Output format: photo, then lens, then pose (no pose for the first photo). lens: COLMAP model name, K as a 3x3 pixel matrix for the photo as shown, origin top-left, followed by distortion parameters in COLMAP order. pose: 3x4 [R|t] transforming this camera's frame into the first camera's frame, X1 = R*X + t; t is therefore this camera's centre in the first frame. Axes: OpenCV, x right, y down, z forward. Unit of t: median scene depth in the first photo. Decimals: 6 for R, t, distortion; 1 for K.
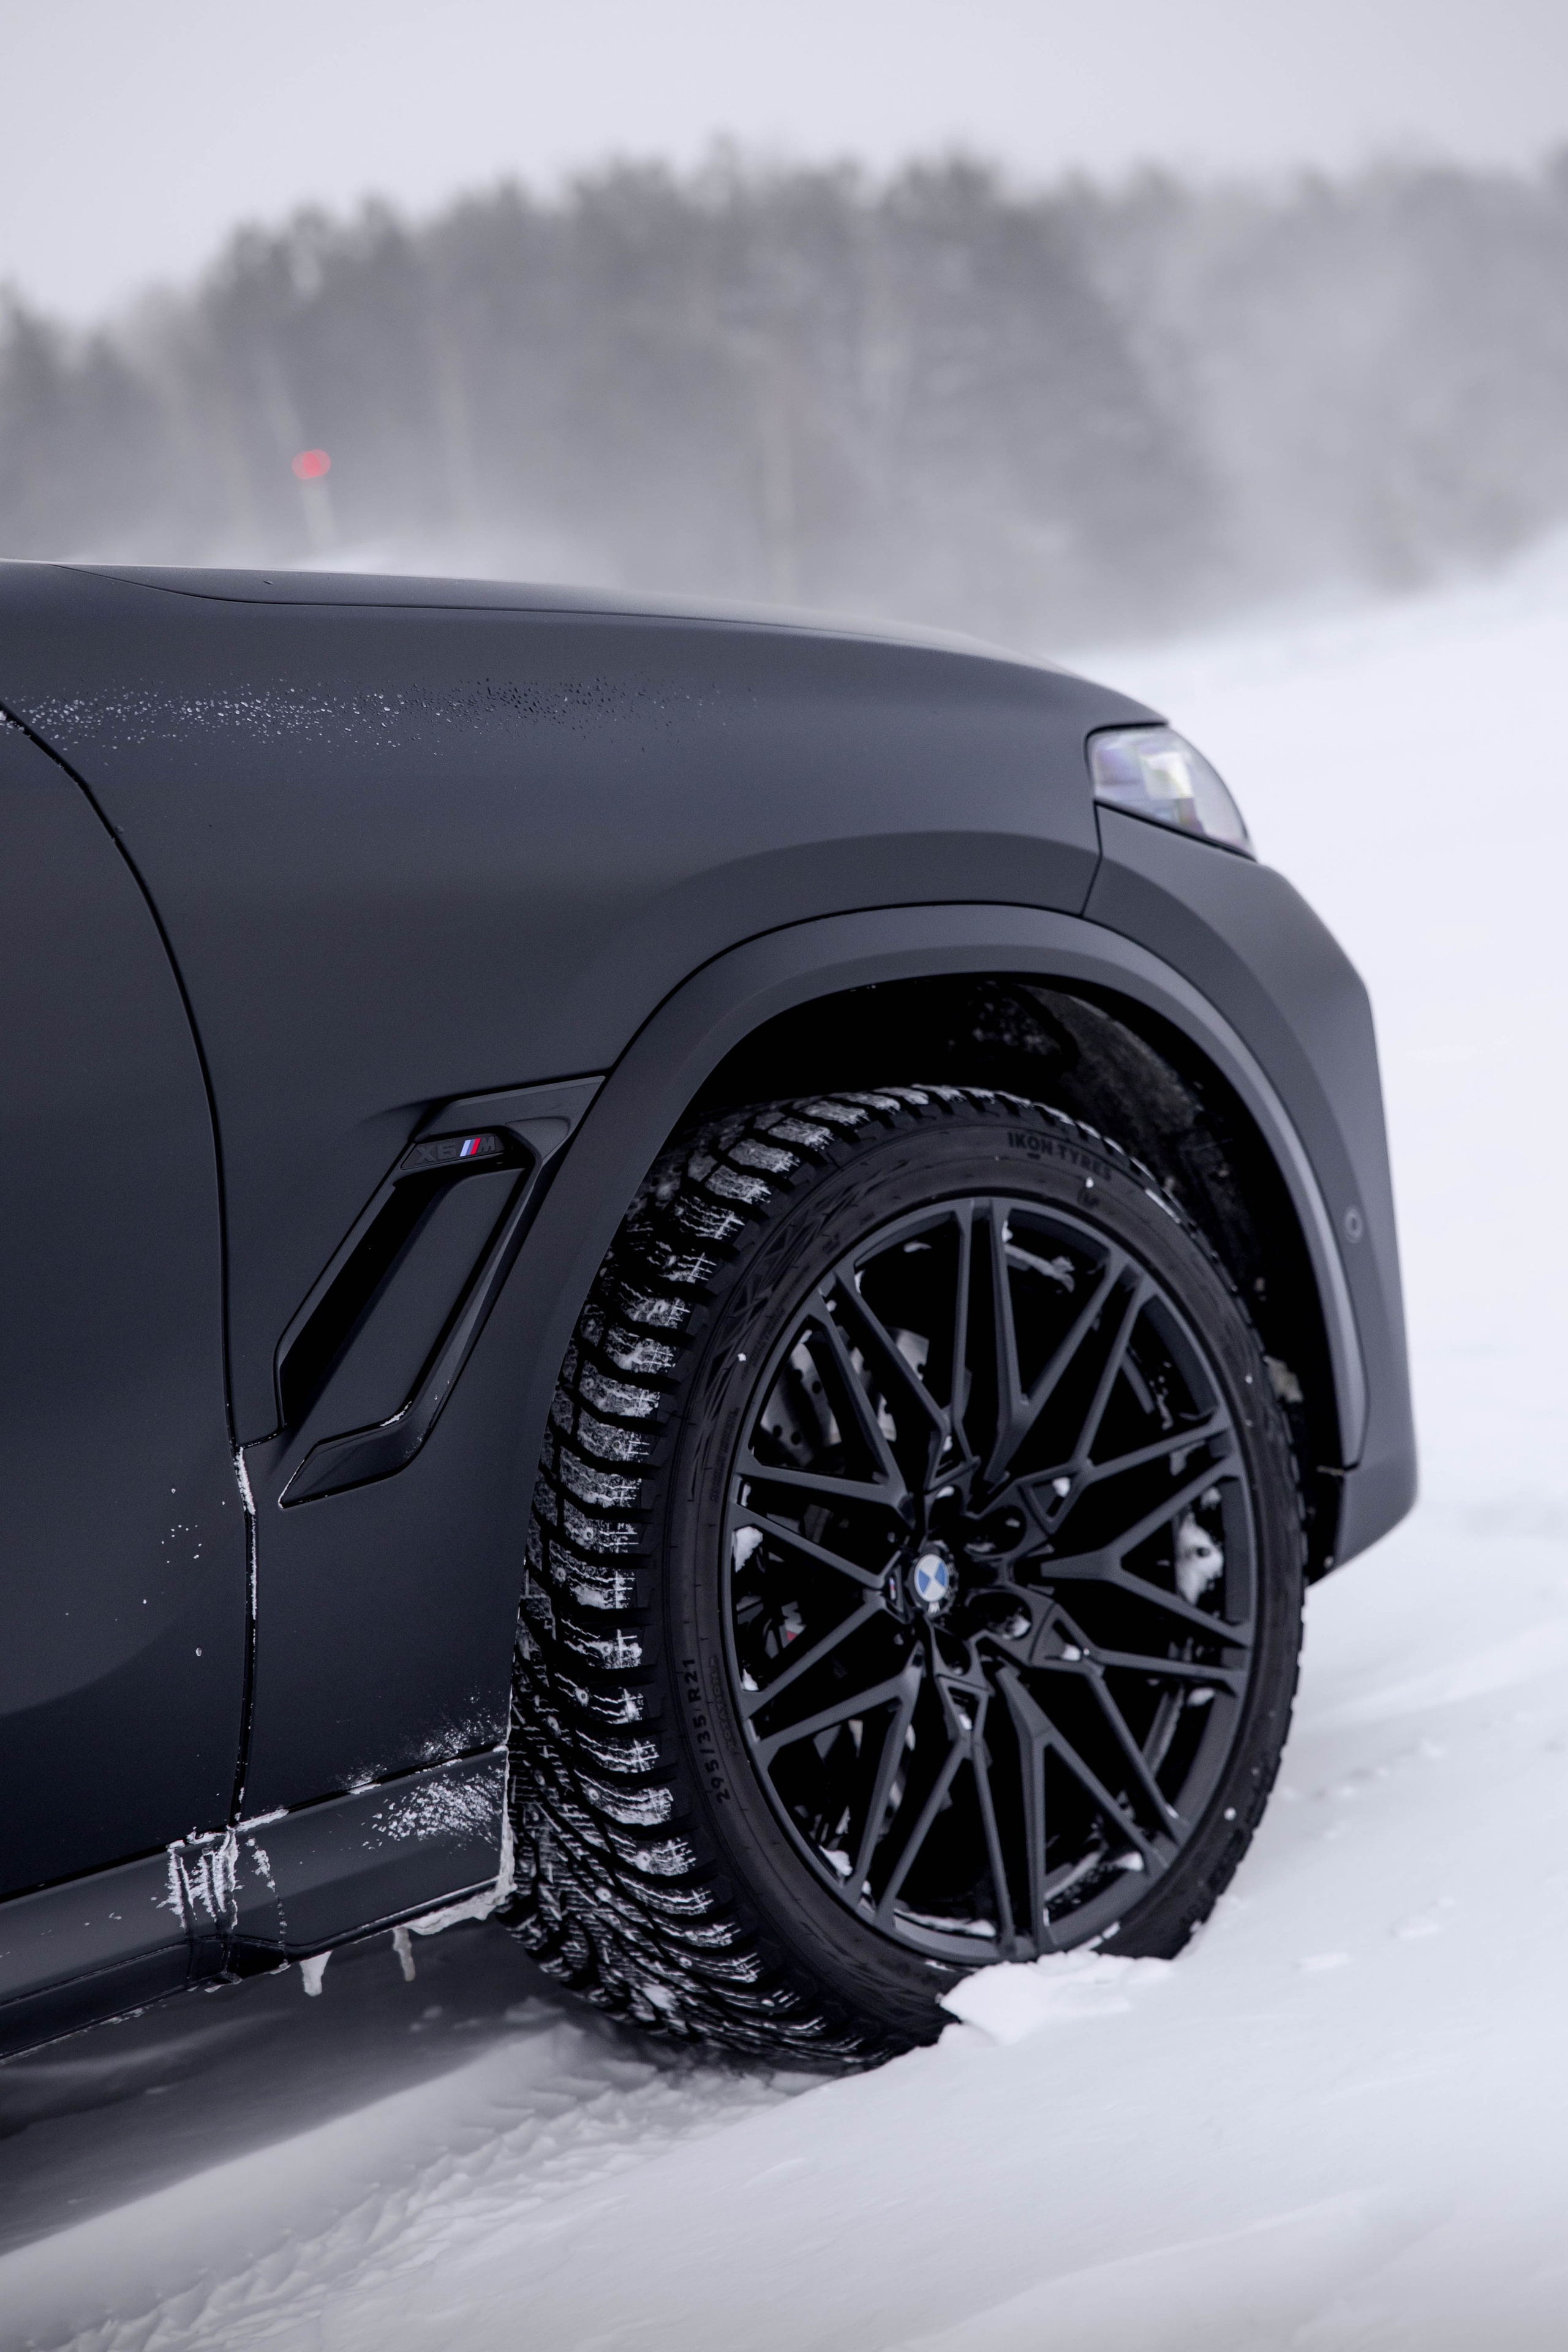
lens RADIAL K [[4669.4, 0, 762.5], [0, 4669.4, 1171.6], [0, 0, 1]] dist [0.065478, 0.000000]
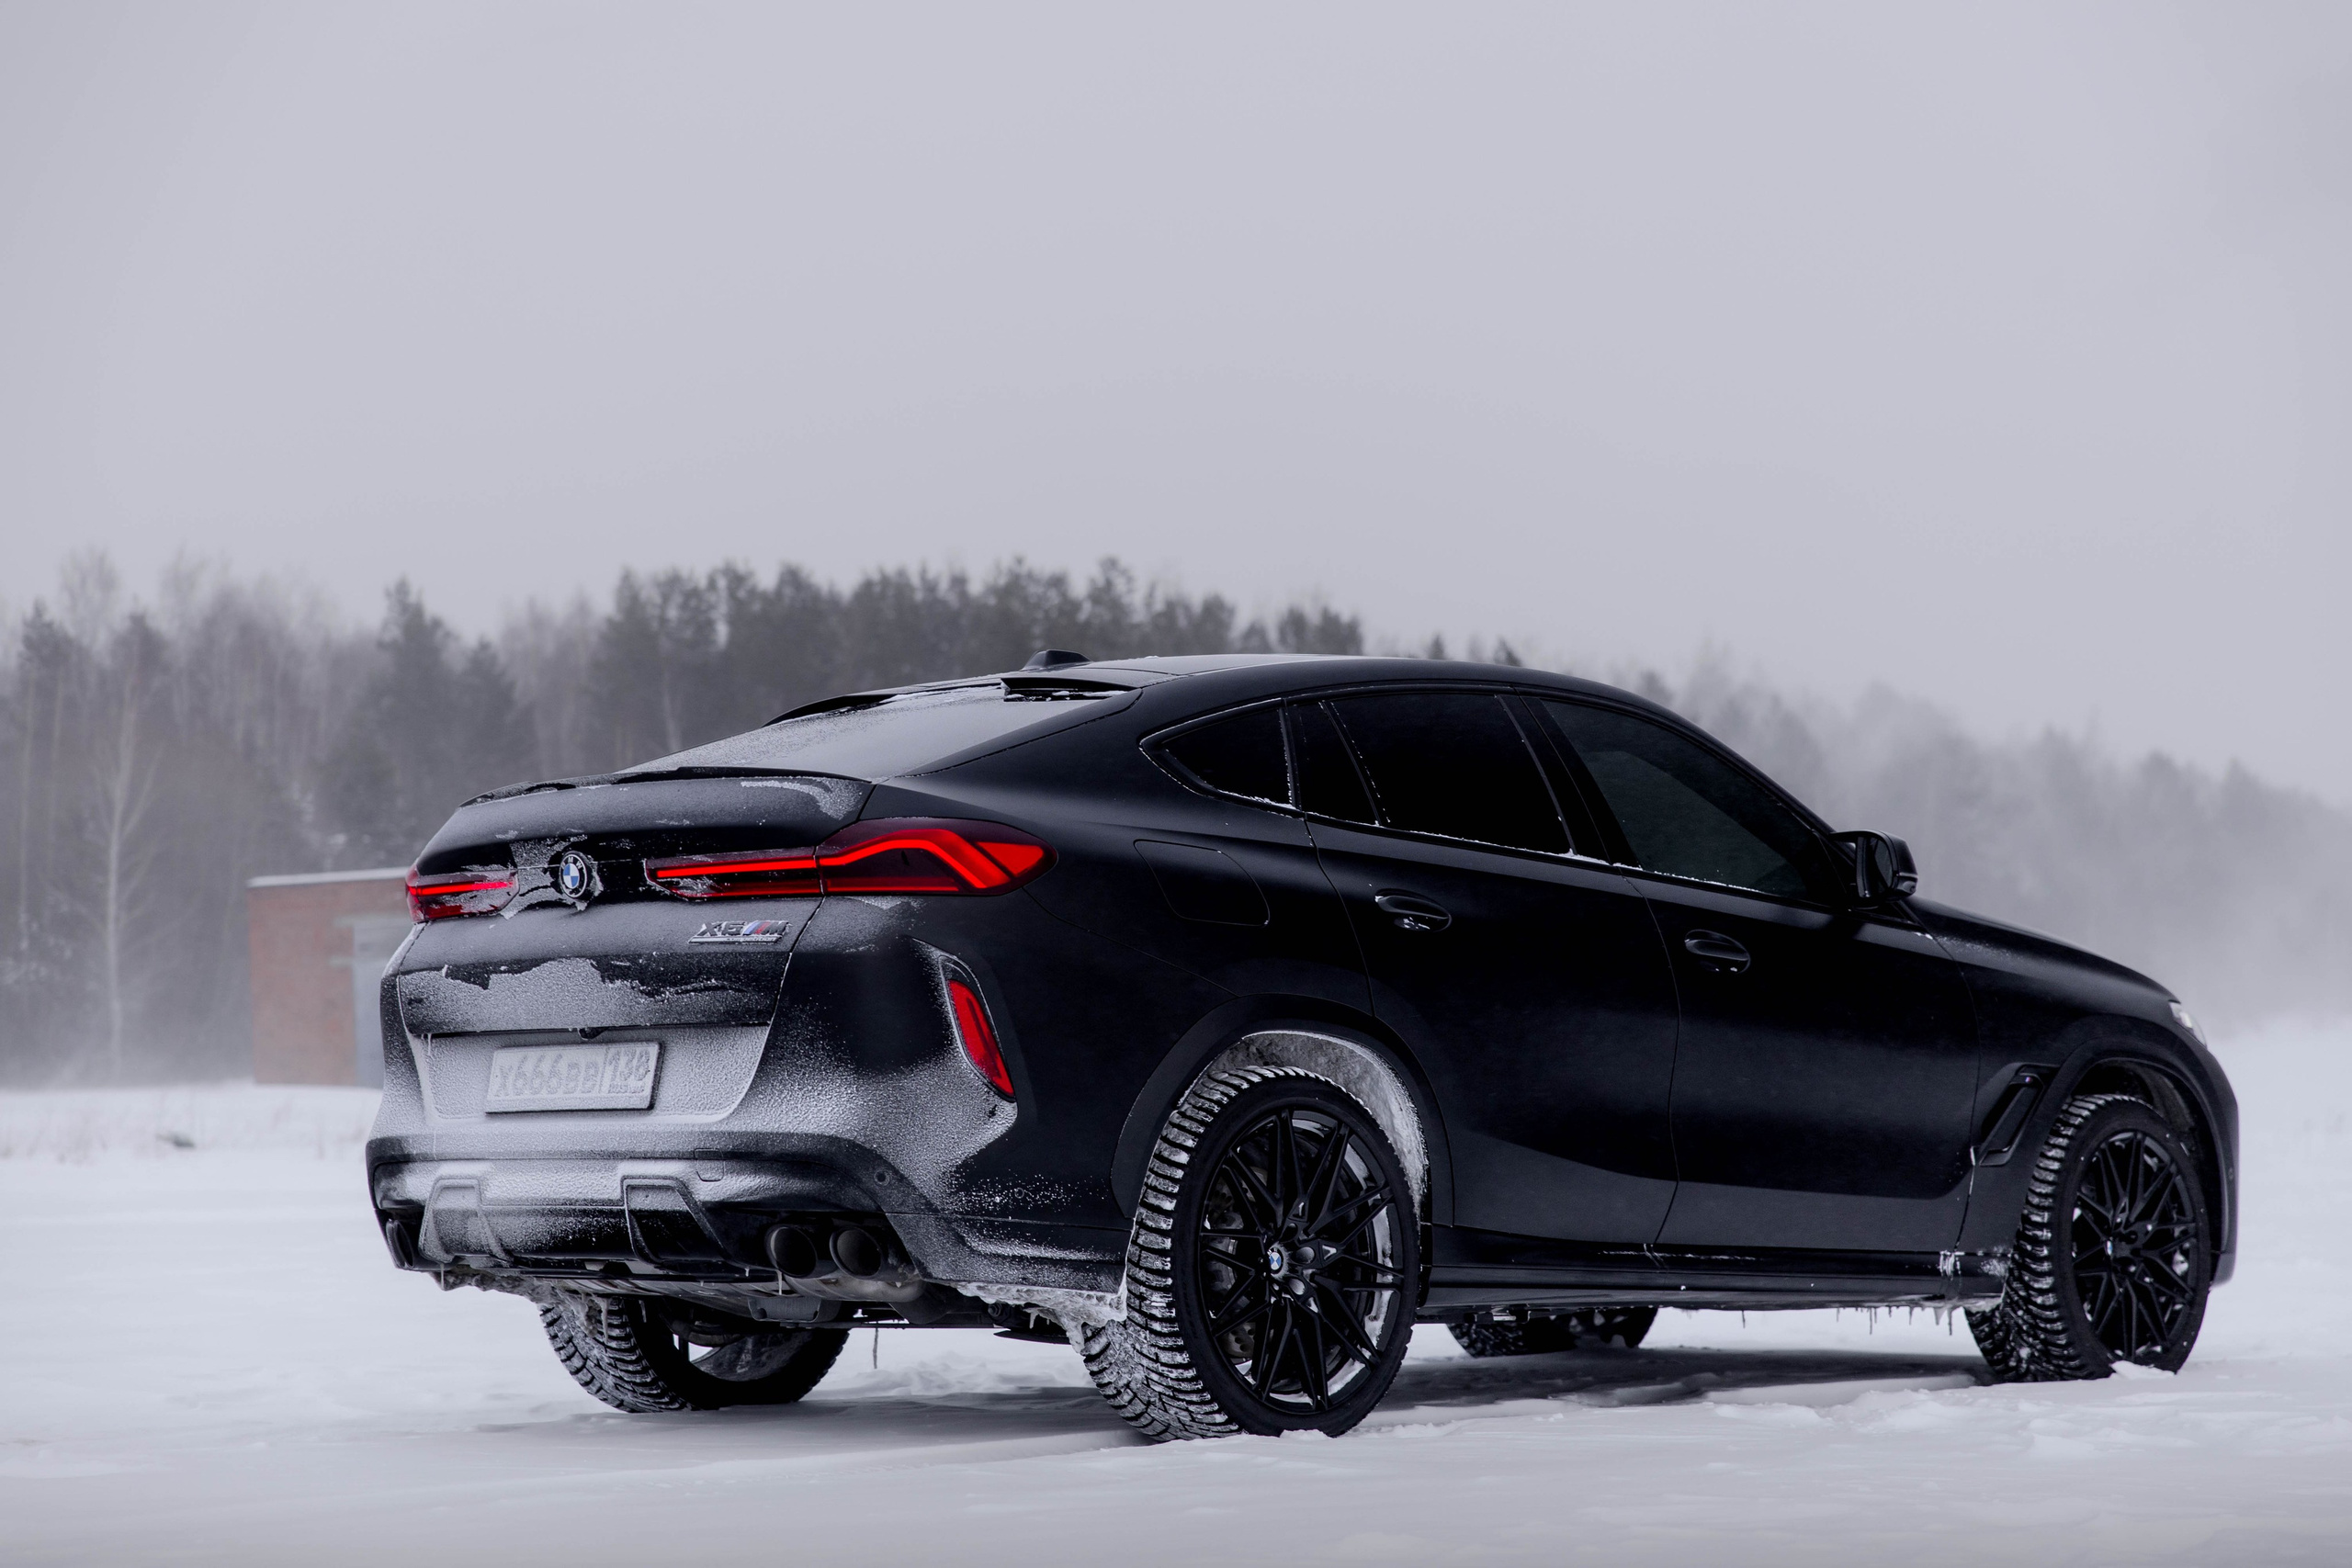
lens RADIAL K [[4669.0, 0, 1160.8], [0, 4669.0, 712.0], [0, 0, 1]] dist [0.065478, 0.000000]
pose [[0.987474, 0.156784, 0.017711, -0.754479], [-0.150885, 0.971171, -0.184553, 0.440849], [-0.046135, 0.179569, 0.982663, -2.300175]]
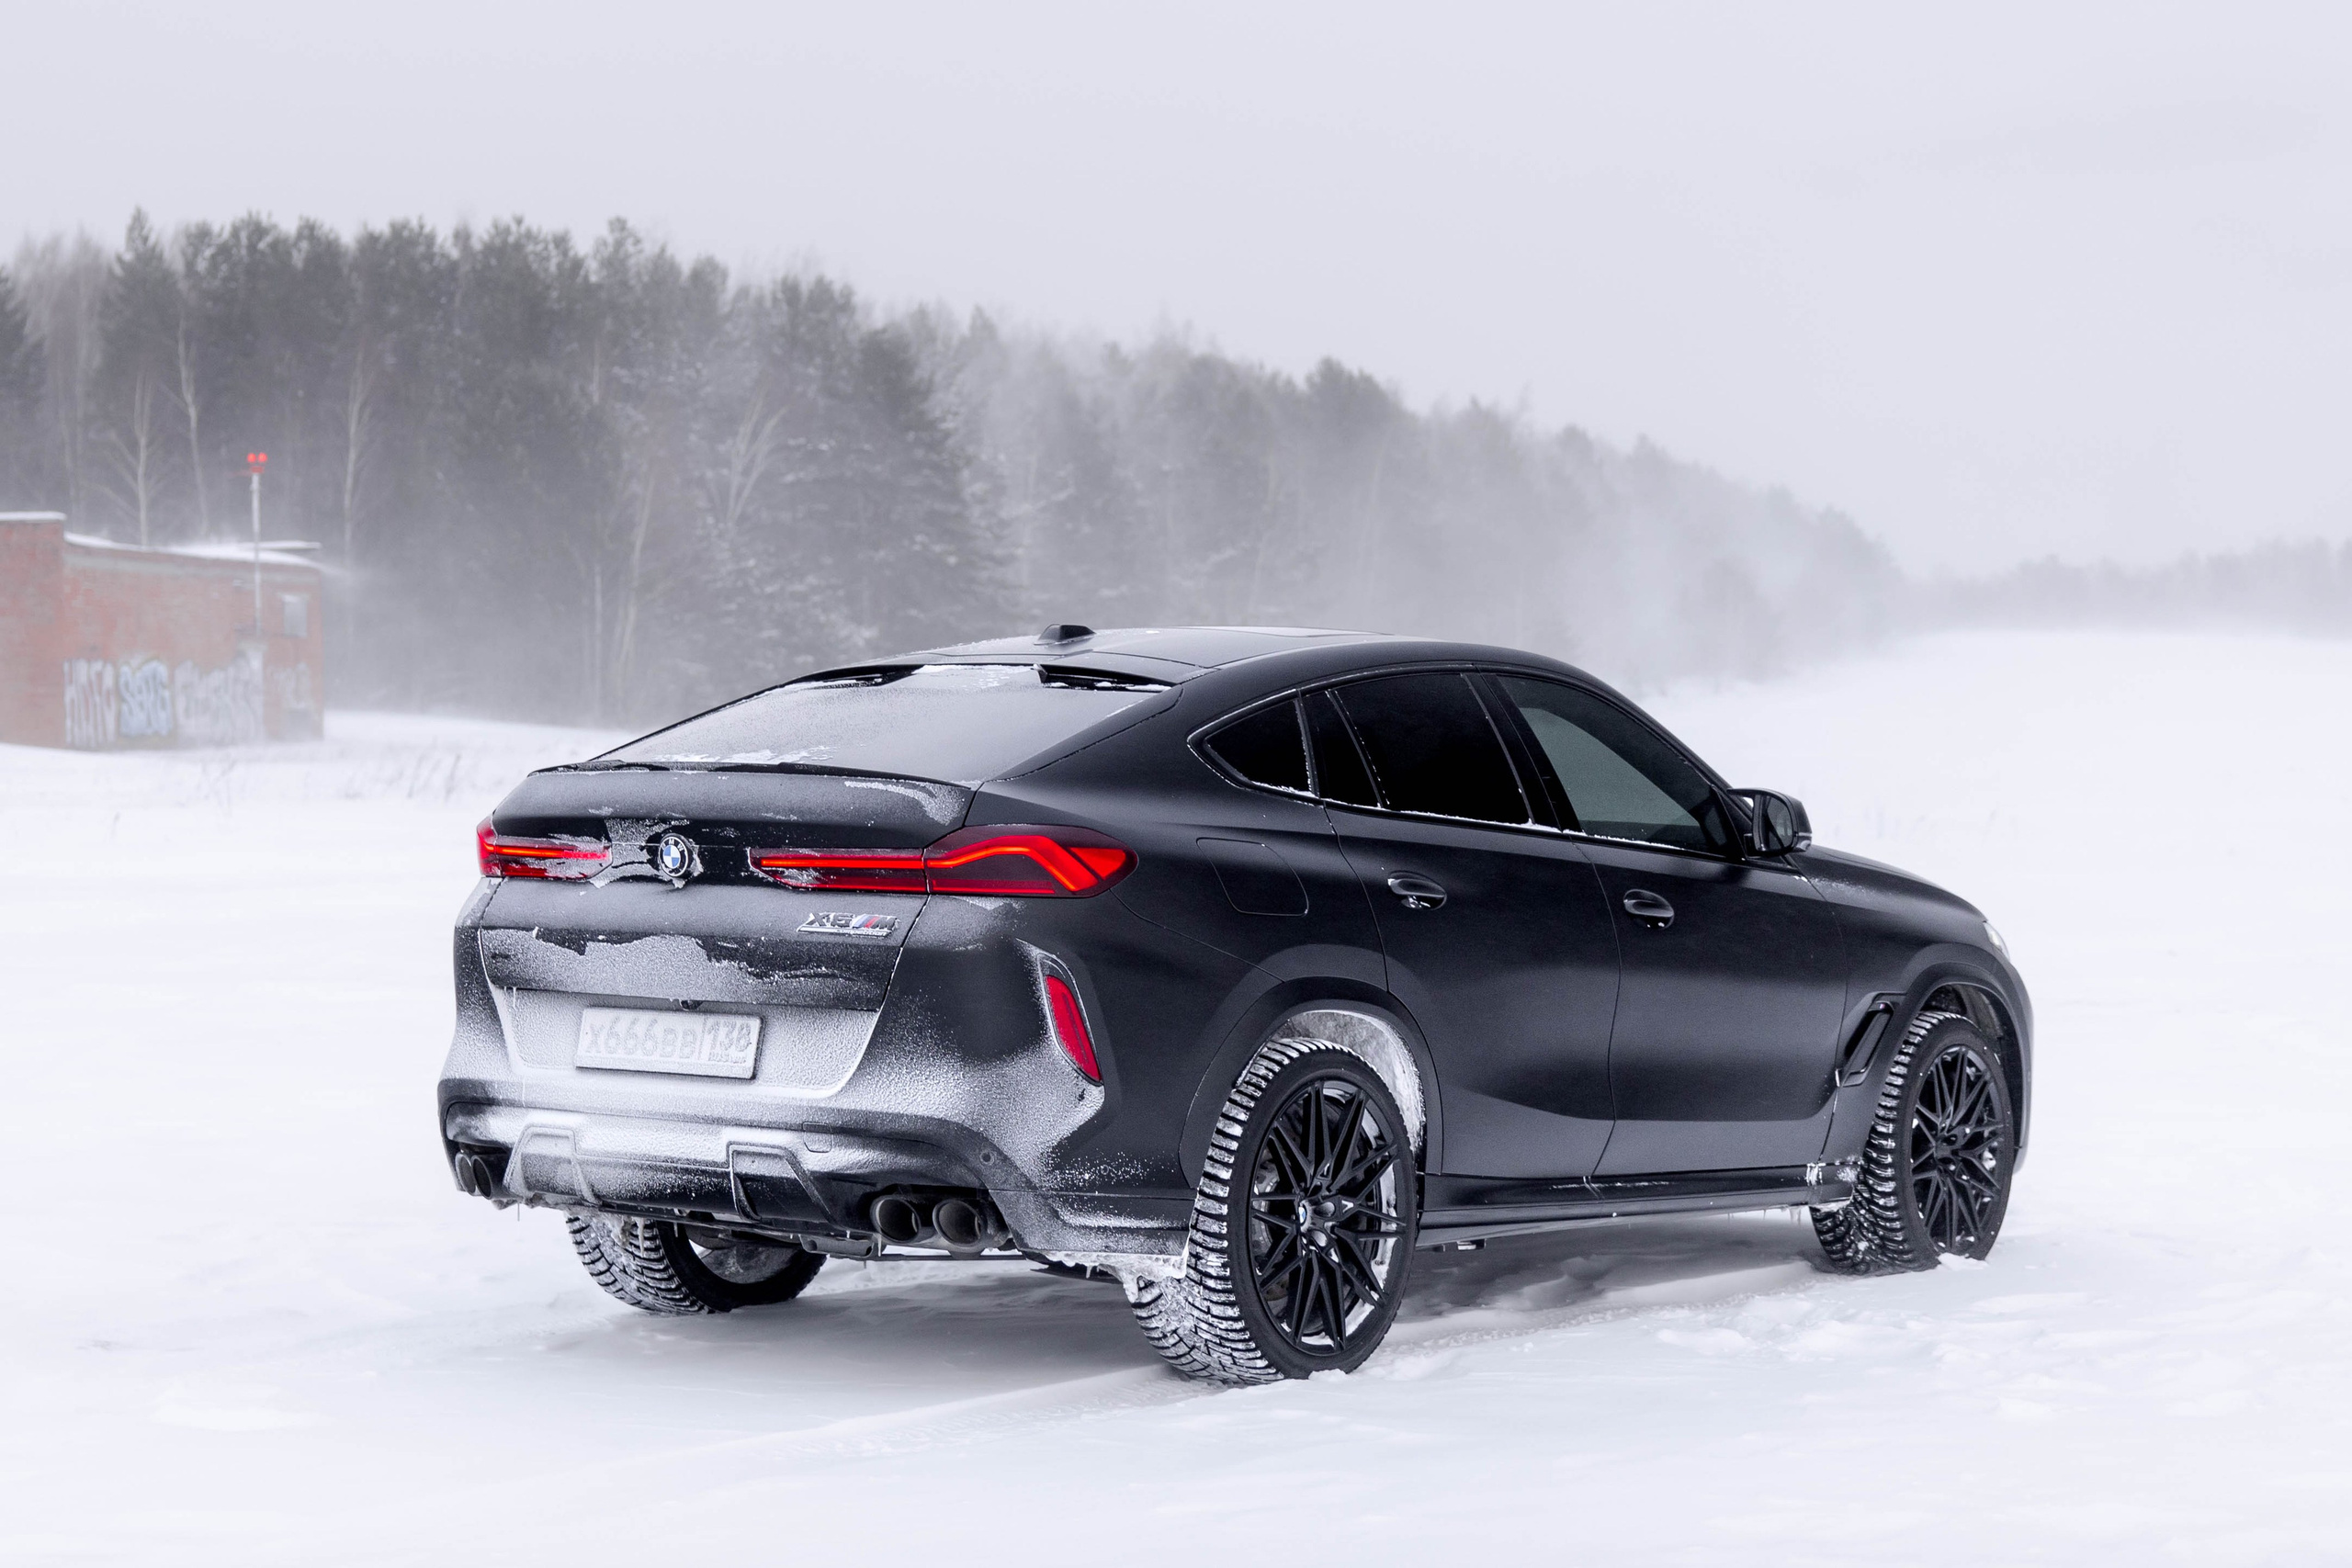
lens RADIAL K [[4458.2, 0, 1176.6], [0, 4458.2, 616.9], [0, 0, 1]] dist [0.020035, 0.000000]
pose [[0.972471, 0.181675, 0.145929, -1.154657], [-0.159988, 0.975850, -0.148727, 0.303987], [-0.169425, 0.121286, 0.978052, -2.411805]]
